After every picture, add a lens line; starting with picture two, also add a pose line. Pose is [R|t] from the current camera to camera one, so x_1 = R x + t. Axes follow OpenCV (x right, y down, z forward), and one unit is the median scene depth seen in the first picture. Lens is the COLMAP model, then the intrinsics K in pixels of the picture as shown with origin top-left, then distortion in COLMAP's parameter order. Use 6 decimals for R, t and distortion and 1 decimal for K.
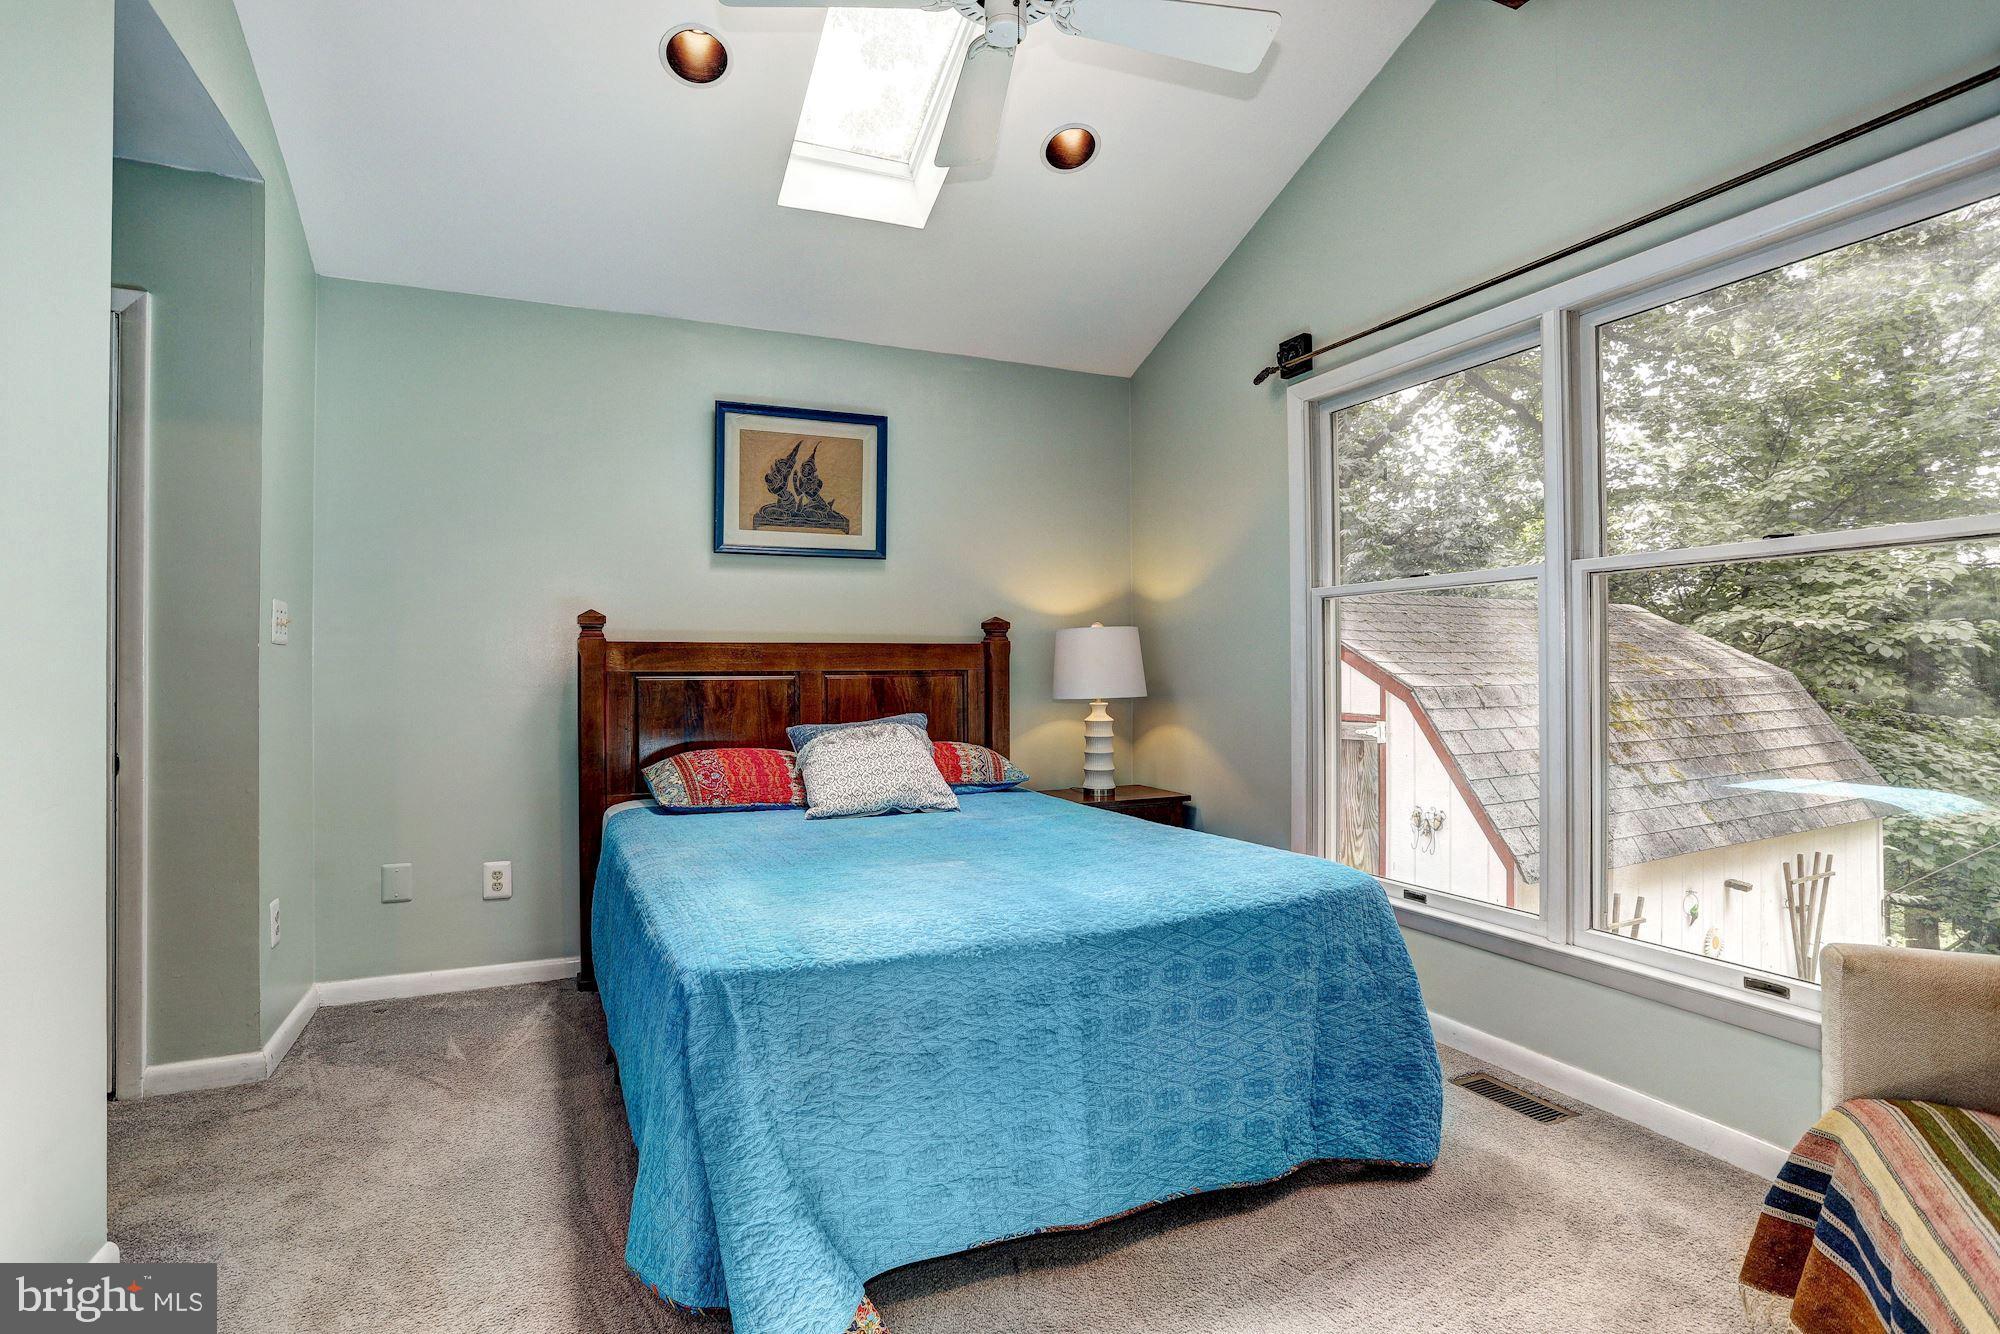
lens RADIAL K [[955.2, 0, 1000.0], [0, 955.2, 667.0], [0, 0, 1]] dist [-0.045384, 0.030089]
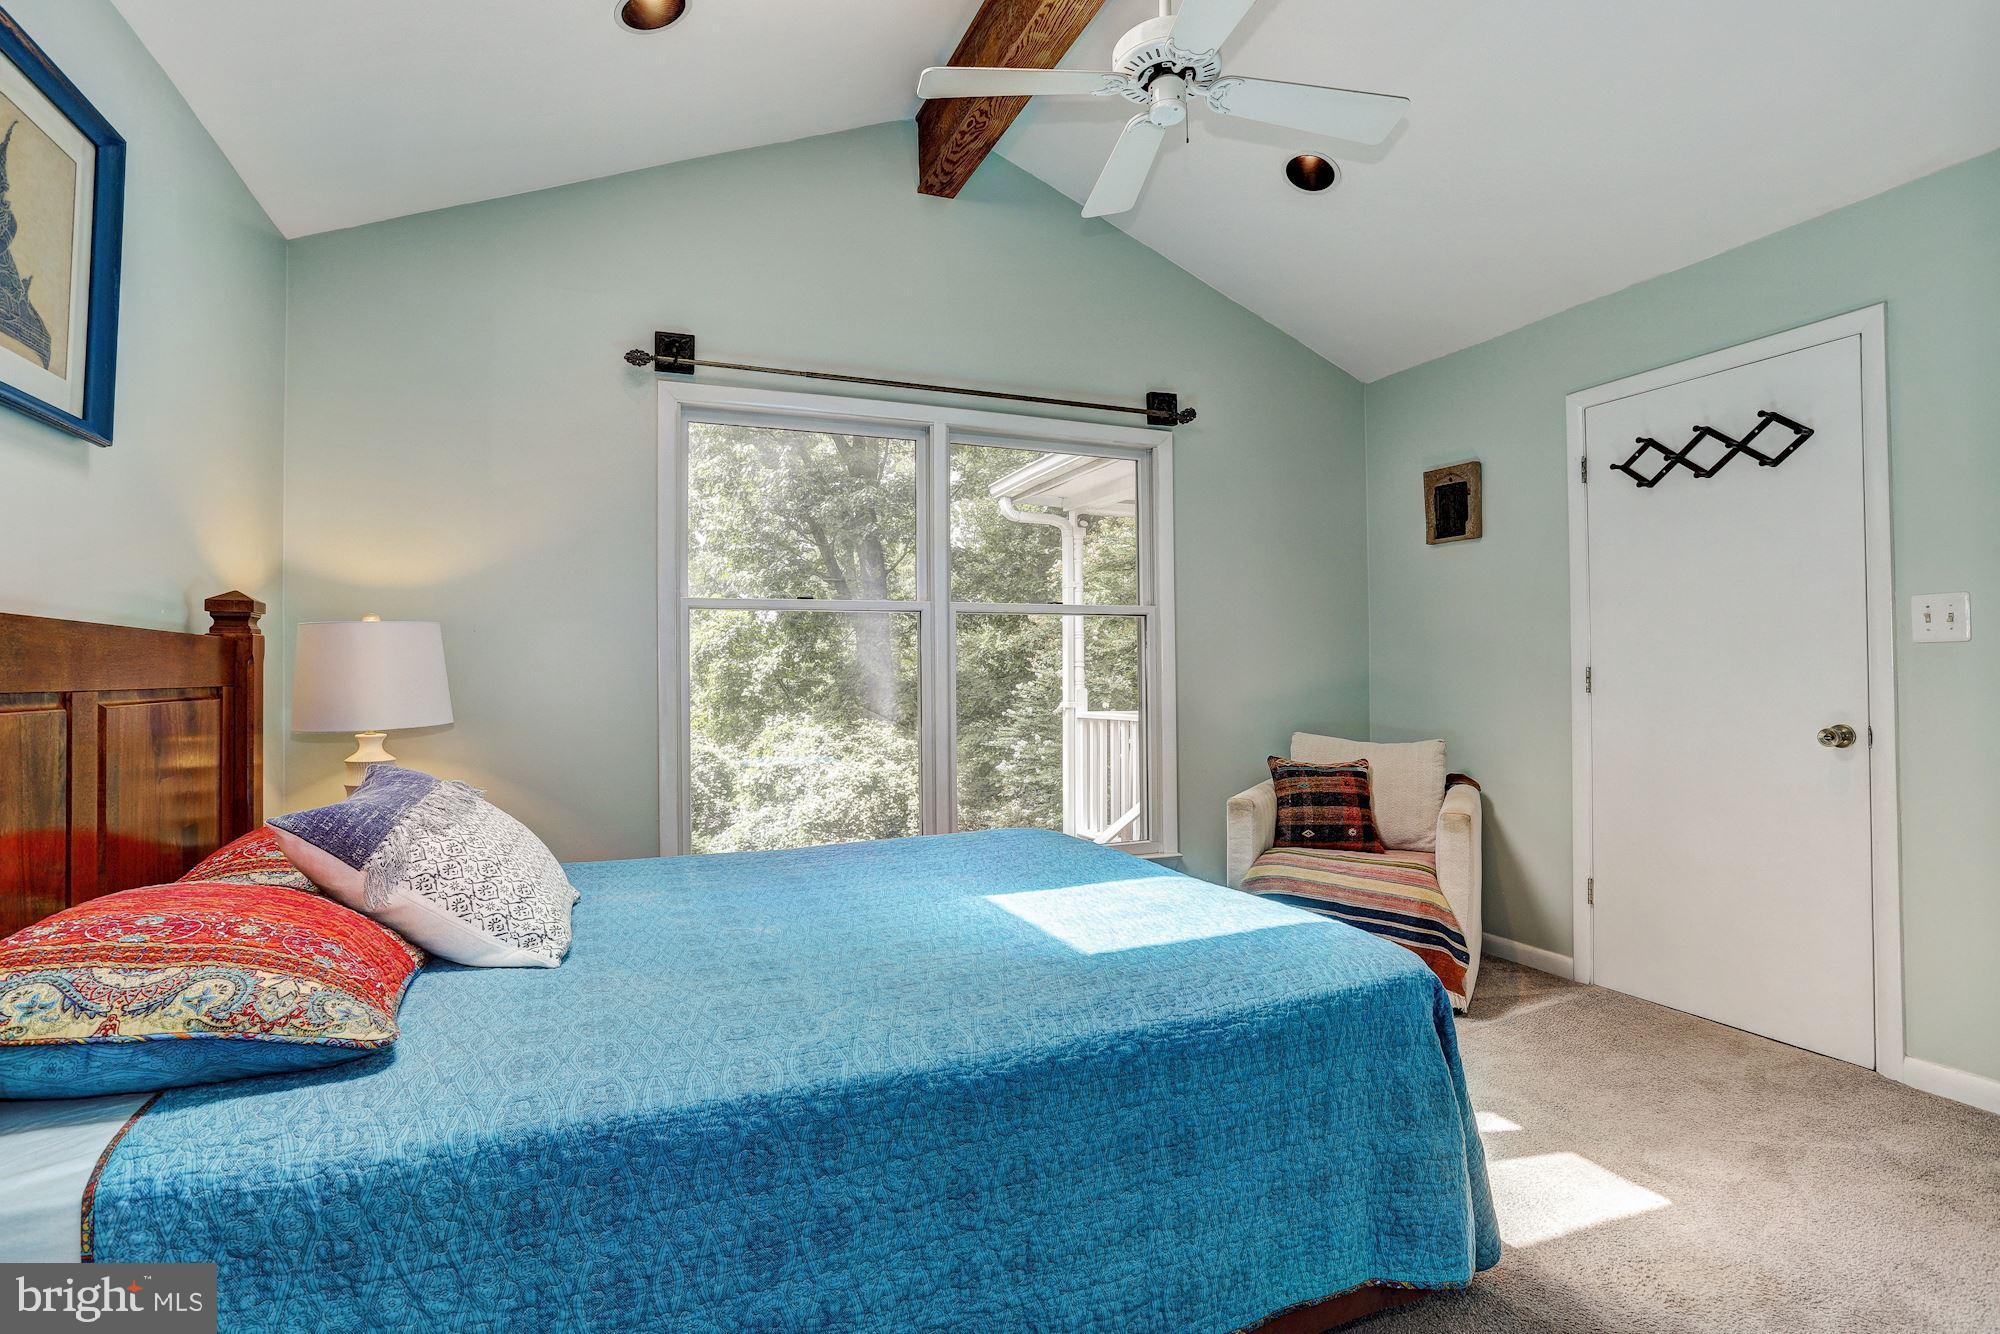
lens RADIAL K [[955.2, 0, 1000.0], [0, 955.2, 667.0], [0, 0, 1]] dist [-0.045384, 0.030089]
pose [[0.027618, 0.014194, 0.999518, -0.551098], [0.020885, 0.999673, -0.014774, 0.008723], [-0.999400, 0.021283, 0.027312, 0.566227]]
